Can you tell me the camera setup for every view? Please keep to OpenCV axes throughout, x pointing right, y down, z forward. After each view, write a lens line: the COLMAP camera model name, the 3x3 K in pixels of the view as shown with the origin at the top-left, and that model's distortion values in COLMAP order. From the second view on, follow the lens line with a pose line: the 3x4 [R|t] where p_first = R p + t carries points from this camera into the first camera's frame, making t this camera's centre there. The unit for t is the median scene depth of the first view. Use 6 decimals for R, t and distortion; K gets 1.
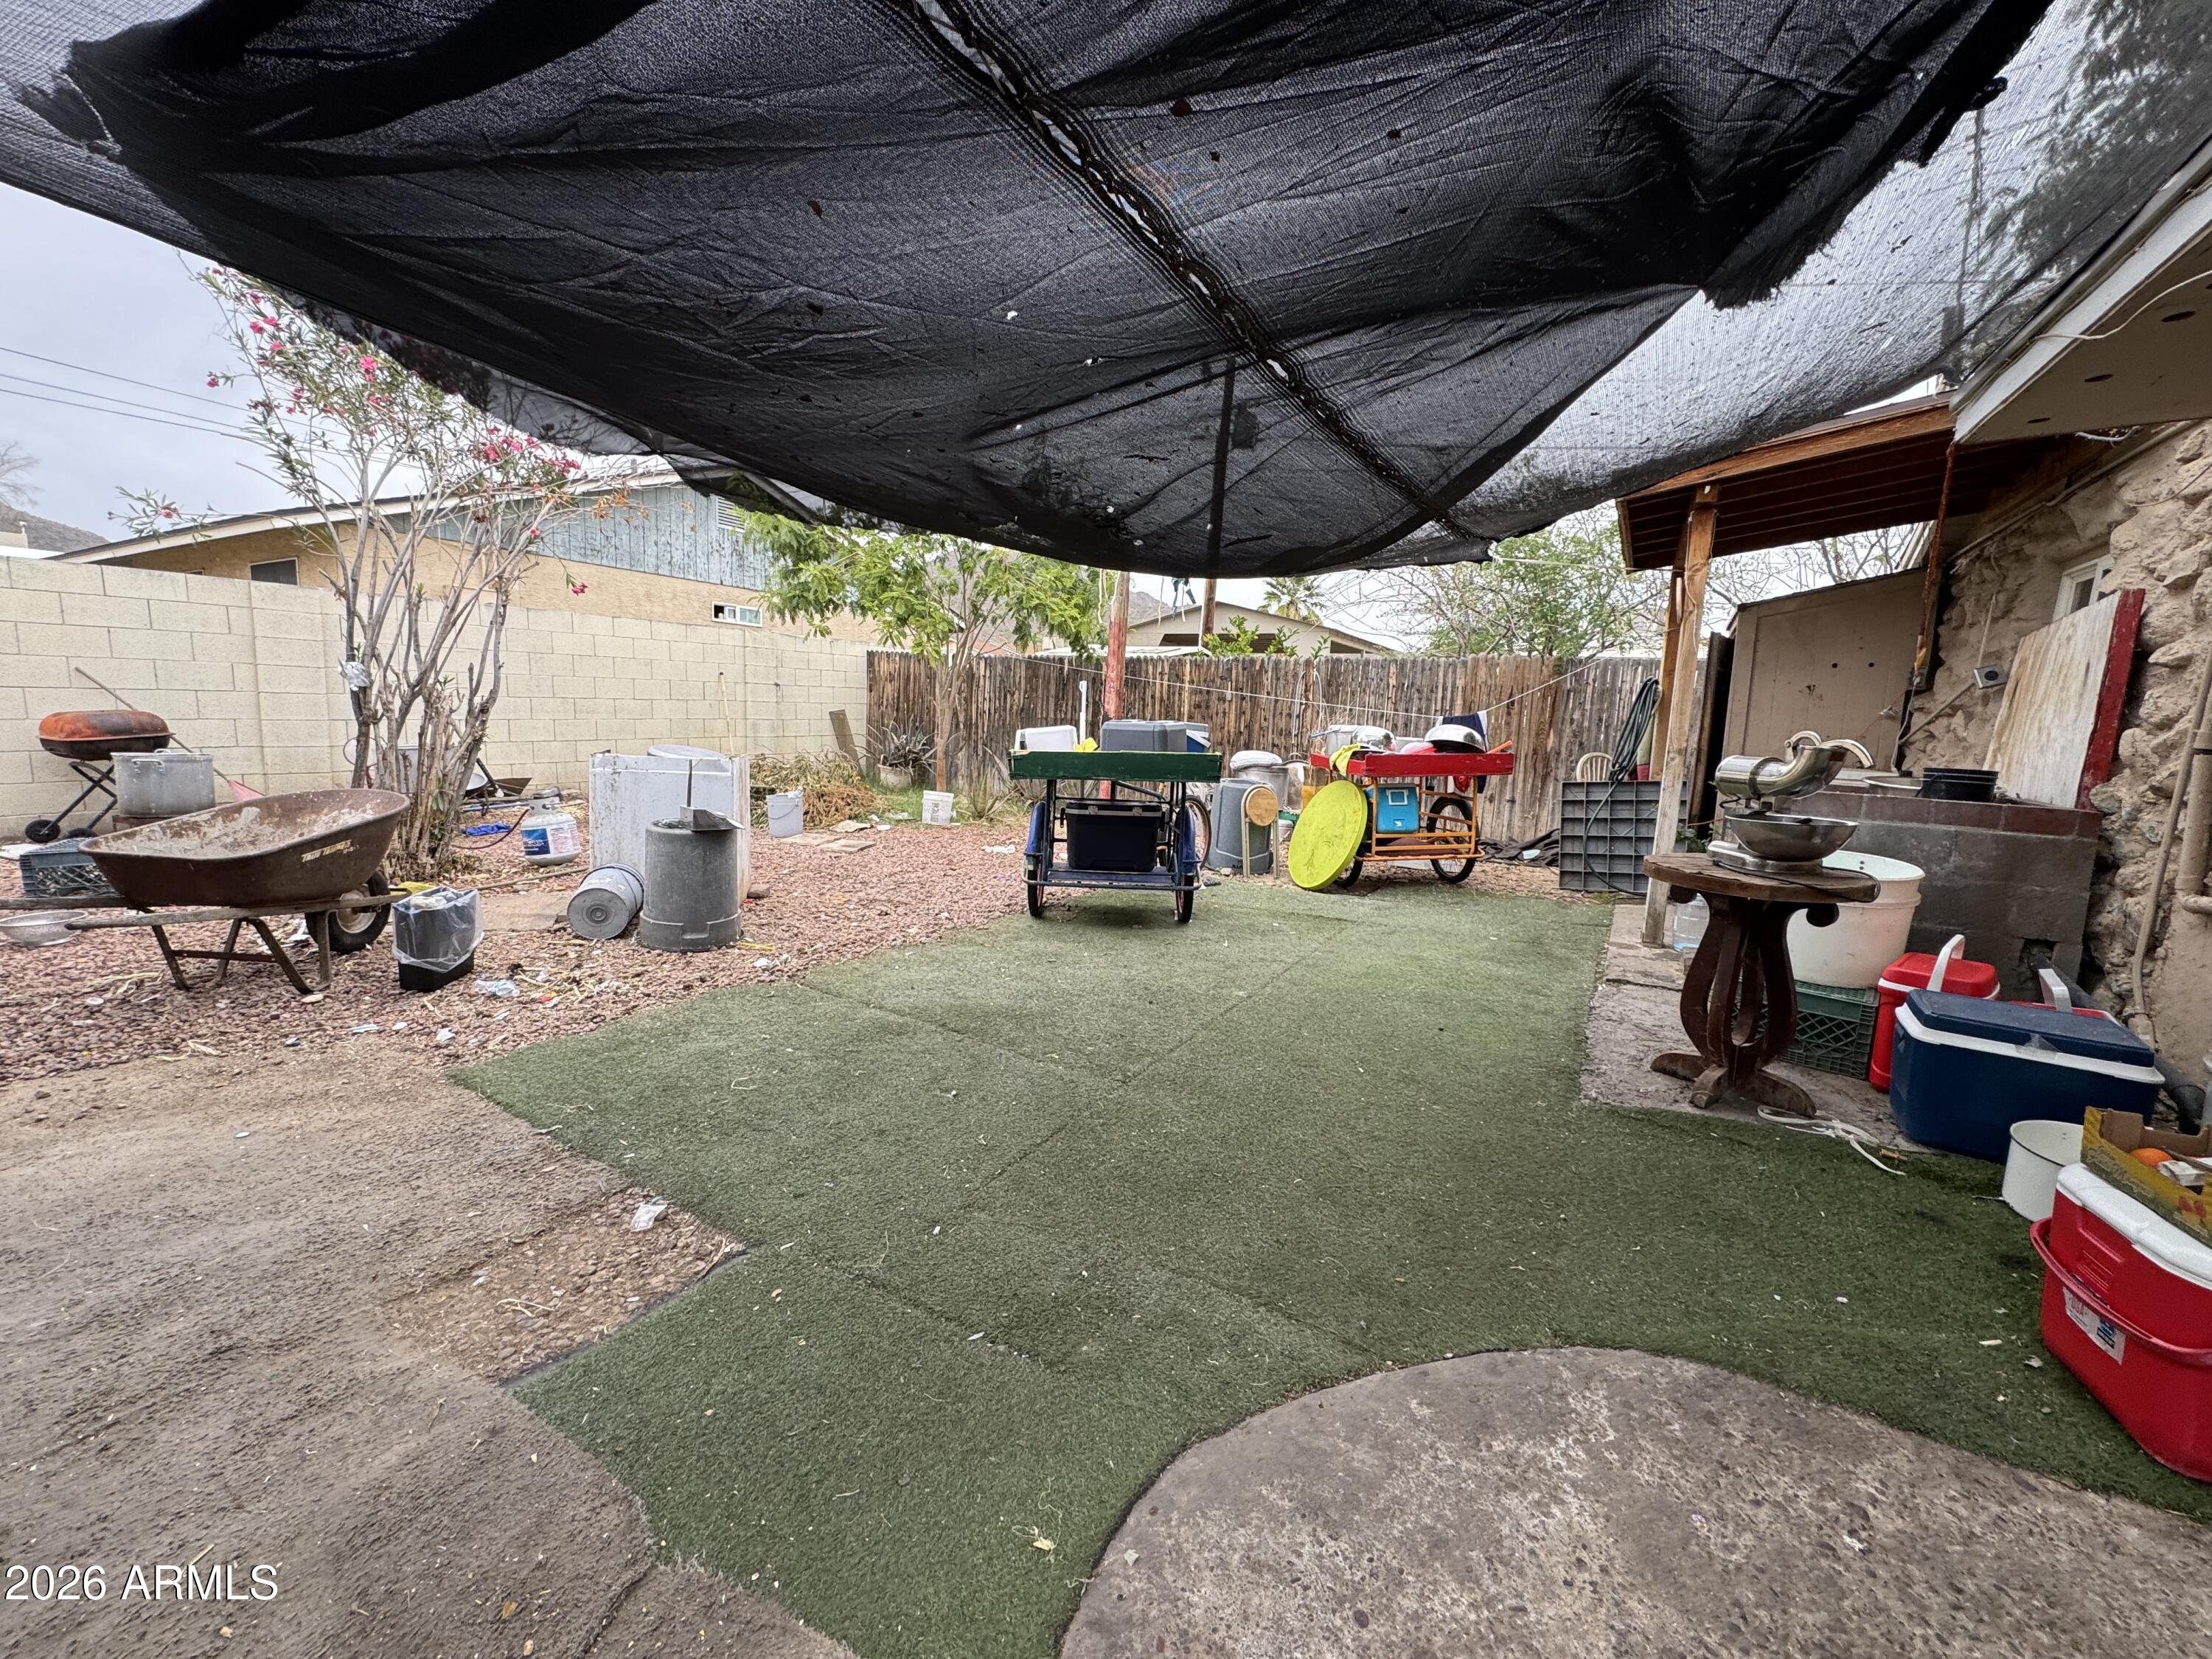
lens RADIAL K [[882.9, 0, 1105.6], [0, 882.9, 831.6], [0, 0, 1]] dist [-0.003919, 0.000378]
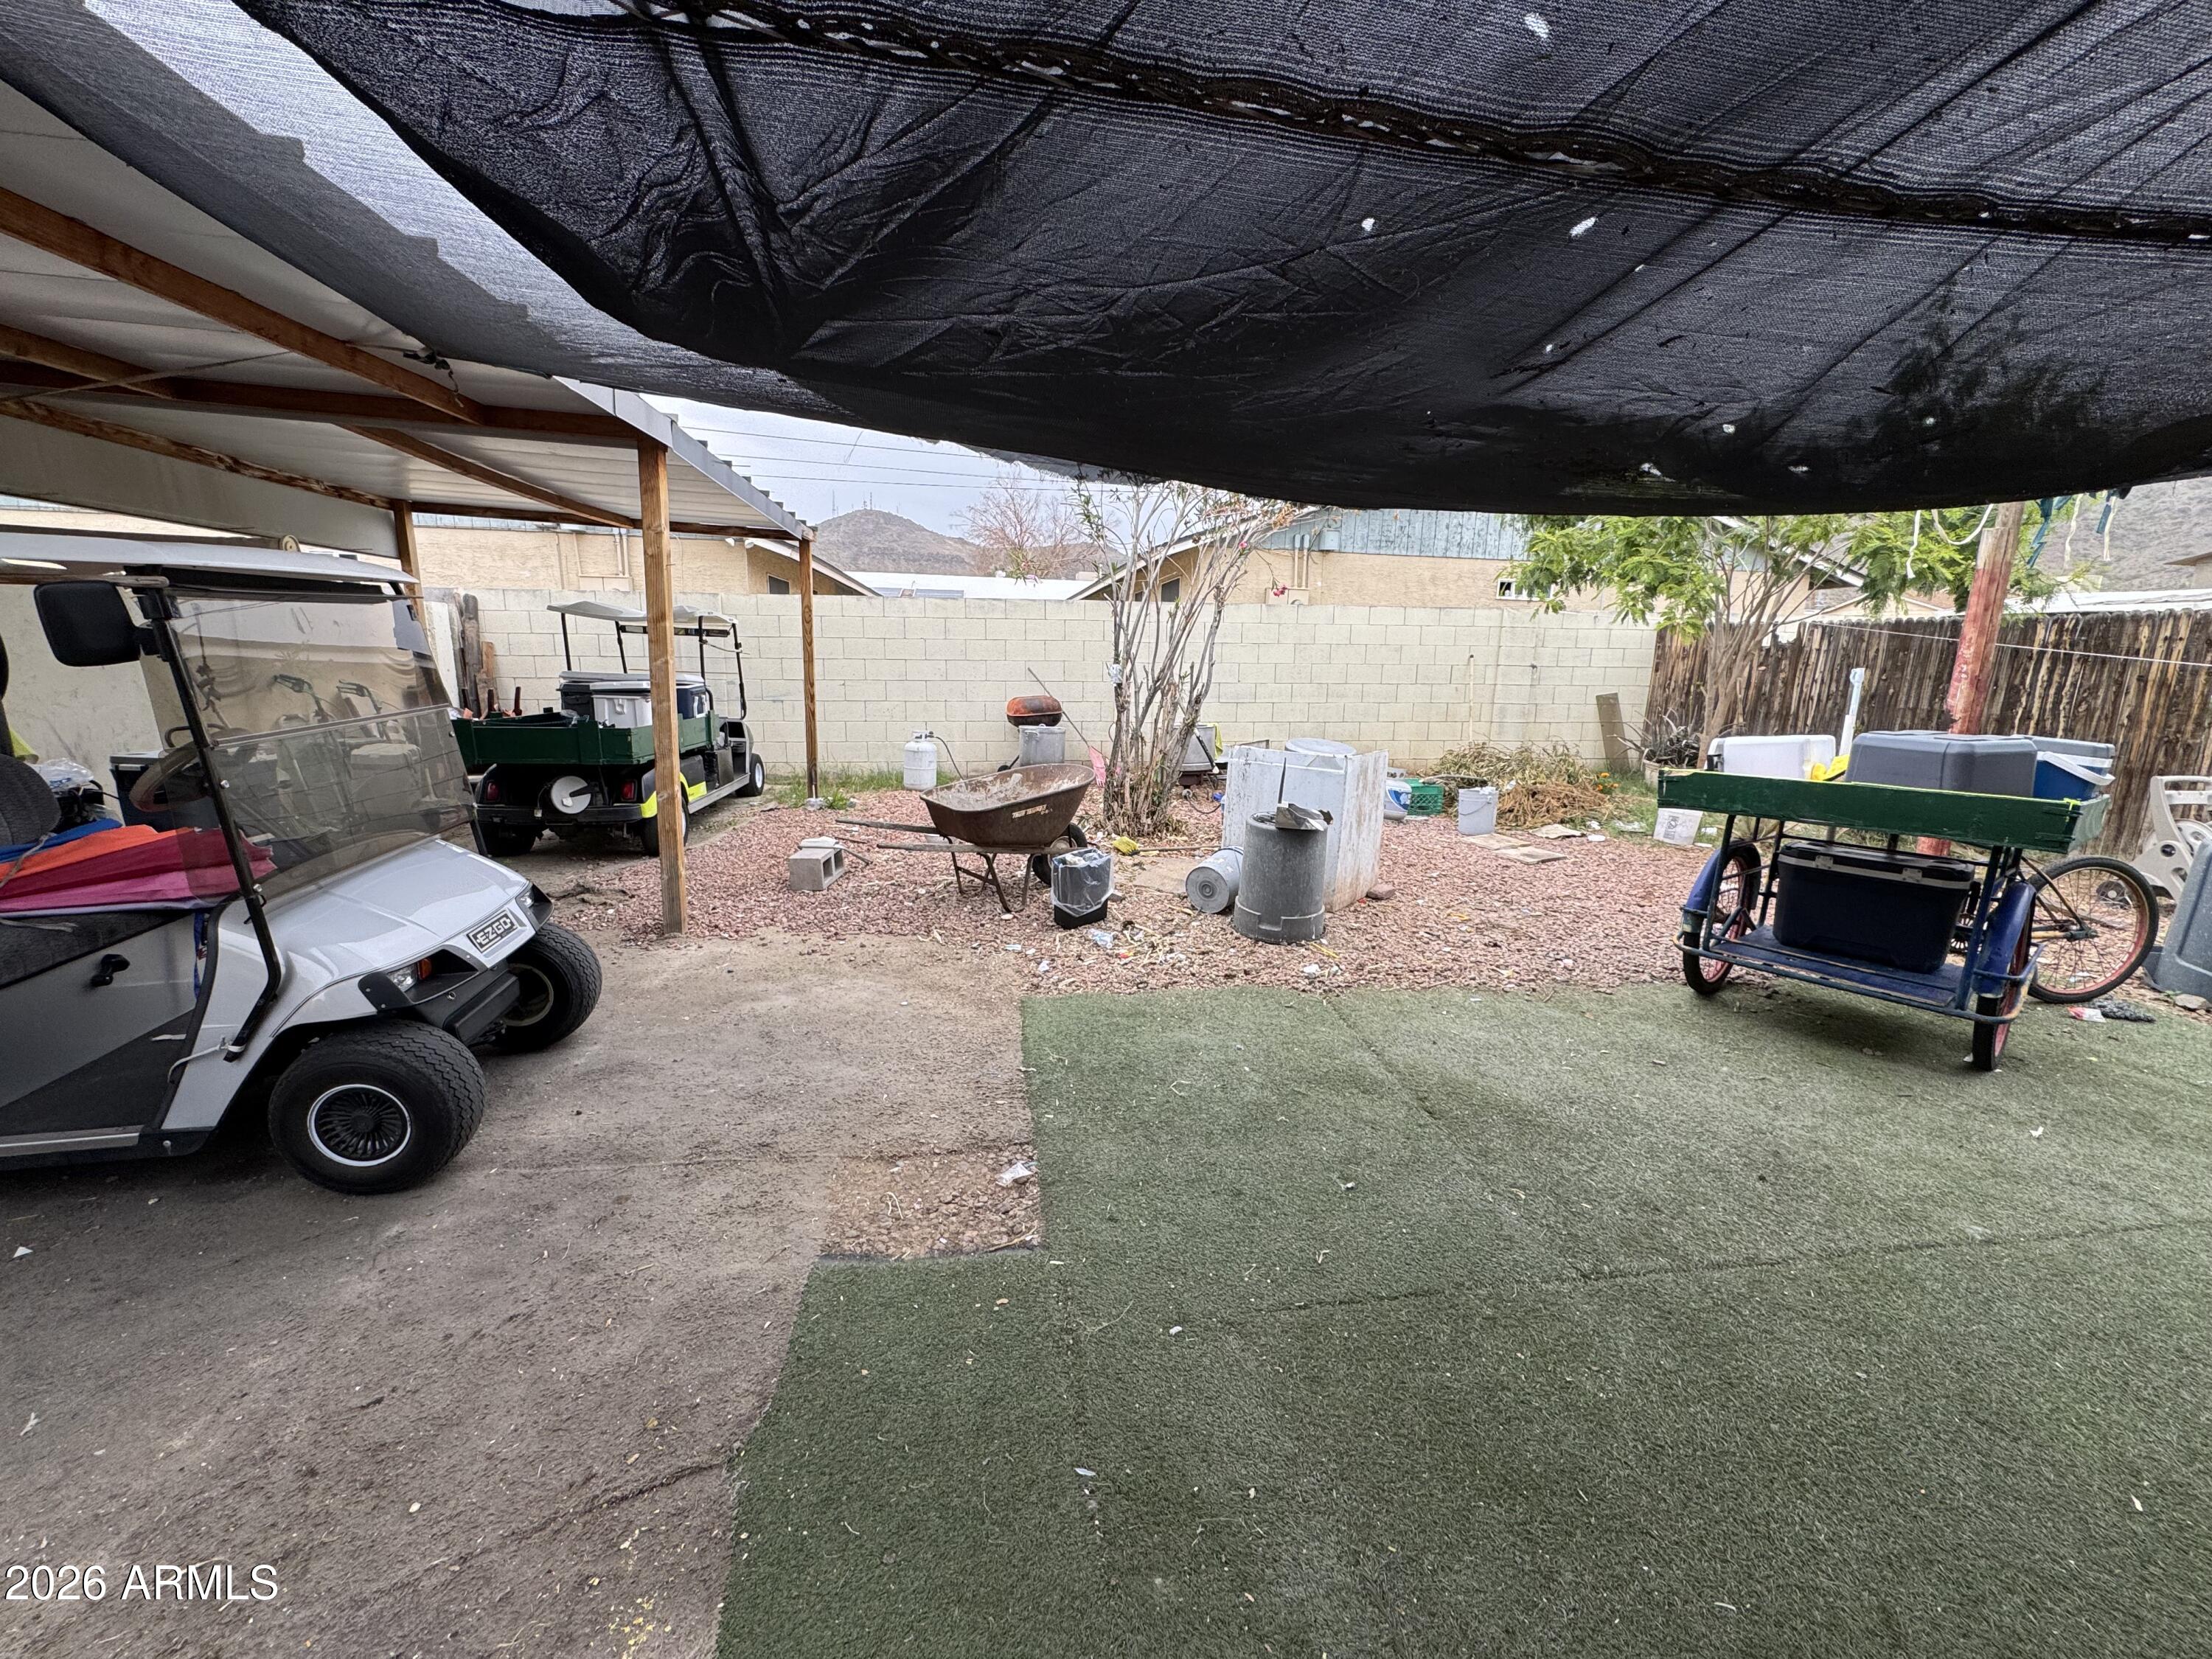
lens RADIAL K [[882.9, 0, 1106.0], [0, 882.9, 827.4], [0, 0, 1]] dist [-0.003919, 0.000378]
pose [[0.626186, 0.124456, -0.769677, 0.221028], [-0.104204, 0.991680, 0.075577, -0.063238], [0.772679, 0.032879, 0.633945, 0.209913]]
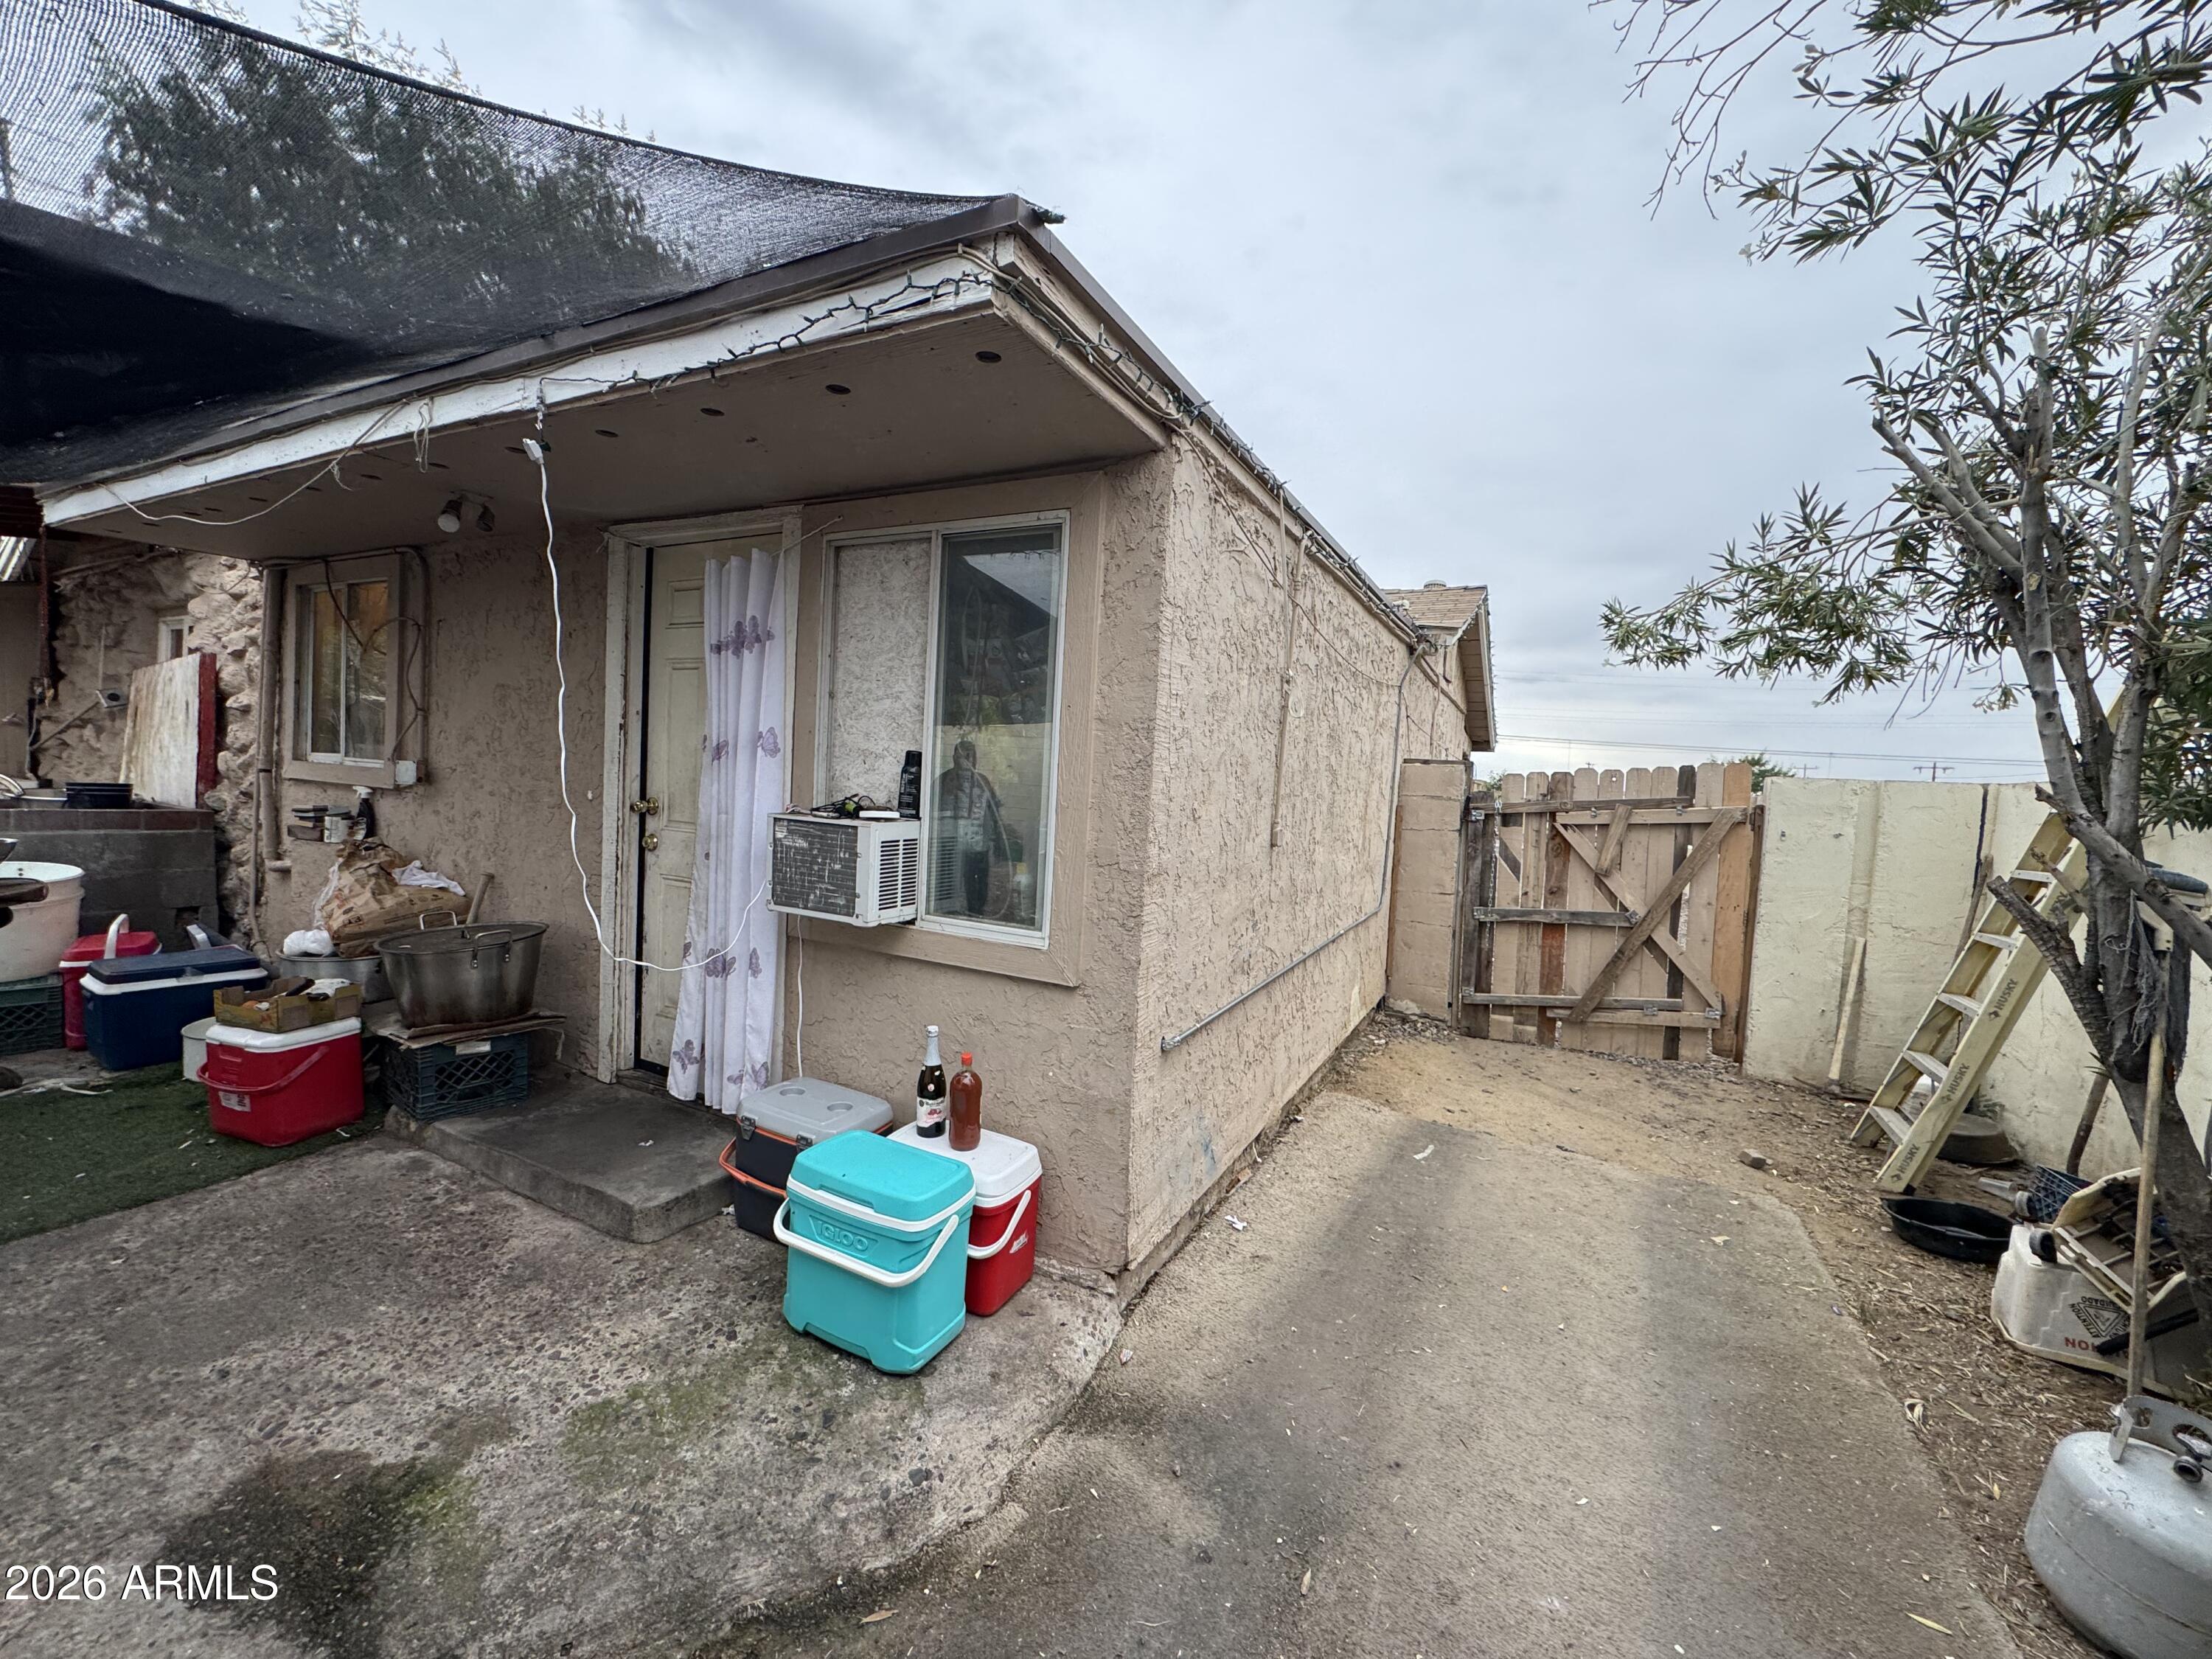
lens RADIAL K [[882.9, 0, 1104.8], [0, 882.9, 824.7], [0, 0, 1]] dist [-0.003919, 0.000378]
pose [[-0.049132, -0.092200, 0.994528, -0.331424], [0.079789, 0.992186, 0.095924, -0.019612], [-0.995600, 0.084066, -0.041392, -0.350607]]
